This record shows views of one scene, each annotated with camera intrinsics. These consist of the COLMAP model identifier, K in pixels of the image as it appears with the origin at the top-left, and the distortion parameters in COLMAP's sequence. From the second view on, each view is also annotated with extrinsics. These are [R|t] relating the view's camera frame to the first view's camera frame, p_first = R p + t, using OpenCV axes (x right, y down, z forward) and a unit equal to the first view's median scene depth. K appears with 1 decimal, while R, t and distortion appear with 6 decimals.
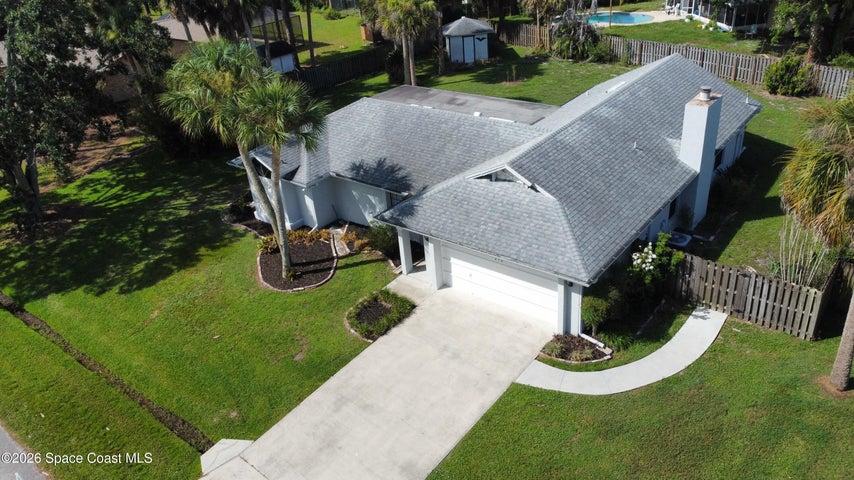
lens RADIAL K [[647.2, 0, 425.4], [0, 647.2, 242.6], [0, 0, 1]] dist [0.001863, -0.003740]
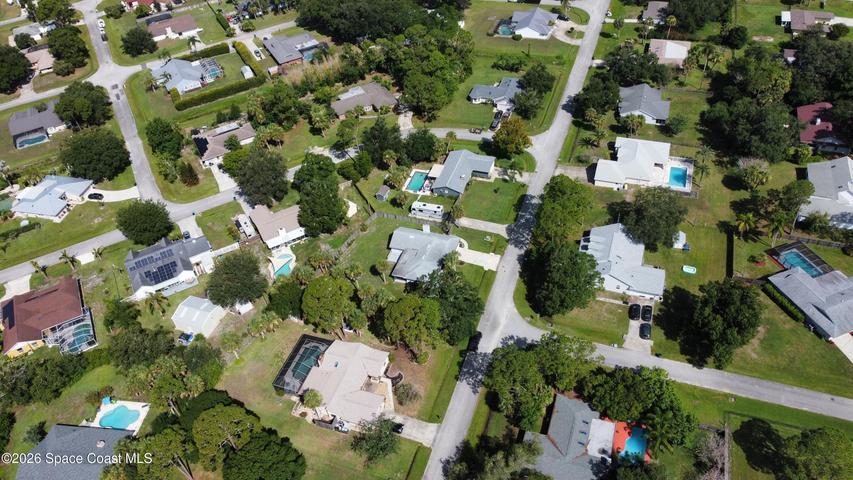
lens RADIAL K [[646.4, 0, 424.9], [0, 646.4, 242.6], [0, 0, 1]] dist [0.001863, -0.003740]
pose [[-0.324853, -0.566180, 0.757569, -5.270530], [0.551134, 0.537623, 0.638132, -4.839570], [-0.768584, 0.624822, 0.137392, 0.120106]]
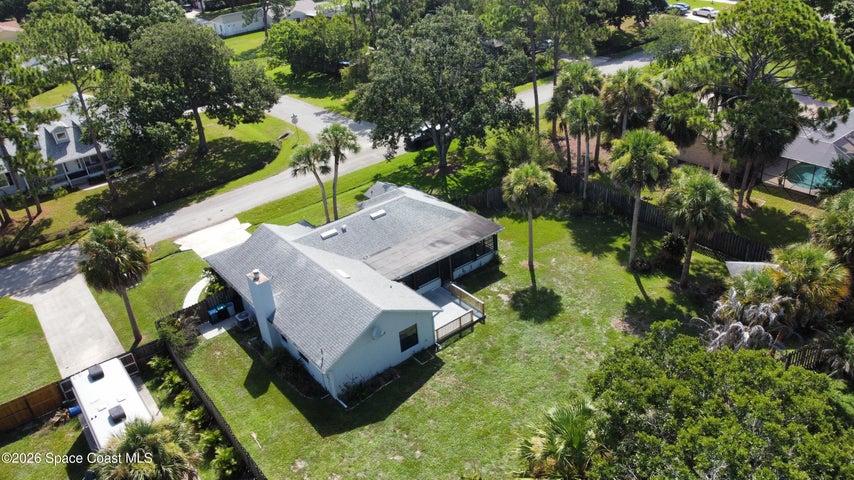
lens RADIAL K [[647.2, 0, 425.4], [0, 647.2, 242.6], [0, 0, 1]] dist [0.001863, -0.003740]
pose [[-0.217459, 0.560987, -0.798752, 1.626593], [-0.387656, 0.701389, 0.598145, -1.456218], [0.895787, 0.439713, 0.064947, 1.247589]]
